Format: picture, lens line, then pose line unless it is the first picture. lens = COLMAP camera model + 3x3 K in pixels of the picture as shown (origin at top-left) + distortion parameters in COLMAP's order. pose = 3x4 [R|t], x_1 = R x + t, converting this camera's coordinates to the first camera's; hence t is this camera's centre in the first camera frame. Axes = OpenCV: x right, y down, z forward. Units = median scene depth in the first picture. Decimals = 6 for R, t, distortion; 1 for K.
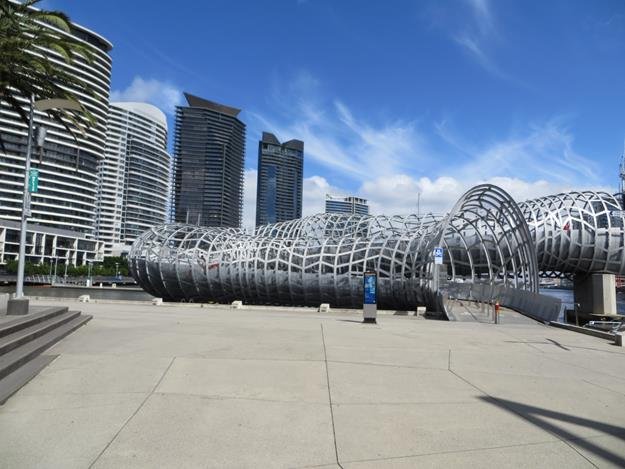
lens RADIAL K [[443.1, 0, 312.5], [0, 443.1, 234.5], [0, 0, 1]] dist [-0.049575, 0.004141]
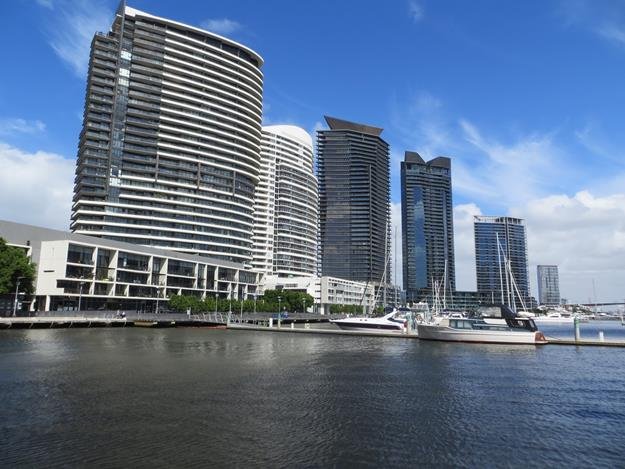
lens RADIAL K [[443.1, 0, 312.5], [0, 443.1, 234.5], [0, 0, 1]] dist [-0.049575, 0.004141]
pose [[0.961367, -0.057249, -0.269252, -0.102308], [0.037475, 0.996247, -0.078020, 0.009674], [0.272708, 0.064915, 0.959904, 0.122932]]
